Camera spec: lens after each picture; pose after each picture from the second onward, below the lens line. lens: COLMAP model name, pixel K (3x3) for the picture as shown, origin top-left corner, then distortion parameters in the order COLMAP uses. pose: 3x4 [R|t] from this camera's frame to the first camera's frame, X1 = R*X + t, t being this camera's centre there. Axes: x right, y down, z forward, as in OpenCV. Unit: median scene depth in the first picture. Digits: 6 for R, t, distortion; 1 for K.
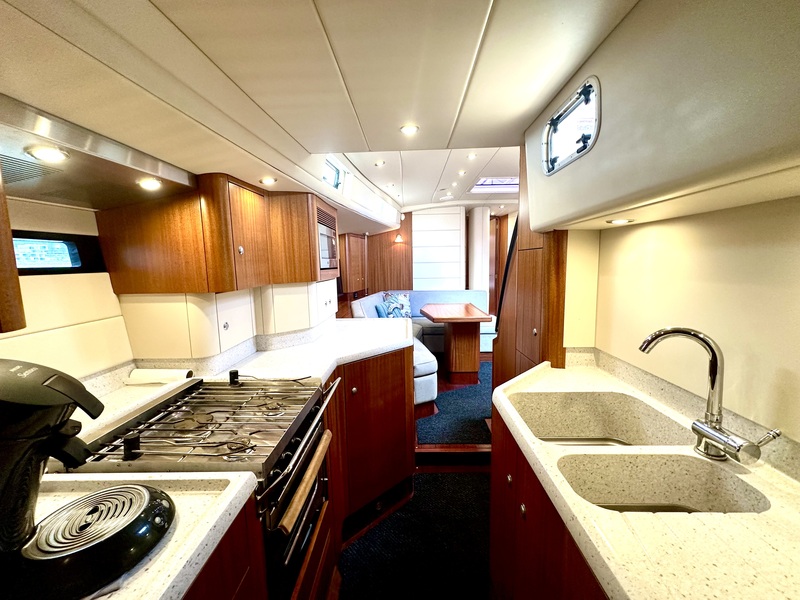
lens RADIAL K [[320.4, 0, 400.0], [0, 320.4, 300.0], [0, 0, 1]] dist [-0.001450, 0.000434]
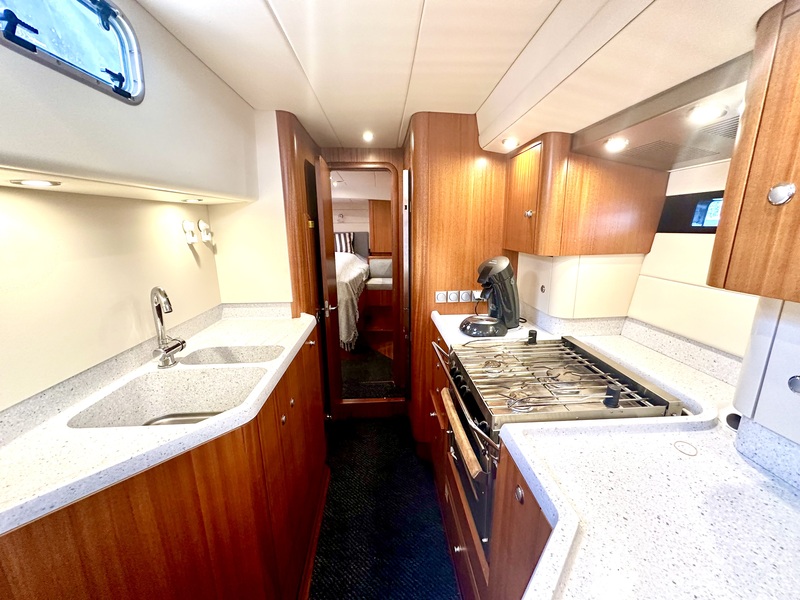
lens RADIAL K [[320.4, 0, 400.0], [0, 320.4, 300.0], [0, 0, 1]] dist [-0.001450, 0.000434]
pose [[-0.995532, 0.046750, -0.082045, -0.013432], [0.016046, 0.939963, 0.340899, -0.248938], [0.093056, 0.338059, -0.936513, 1.936738]]
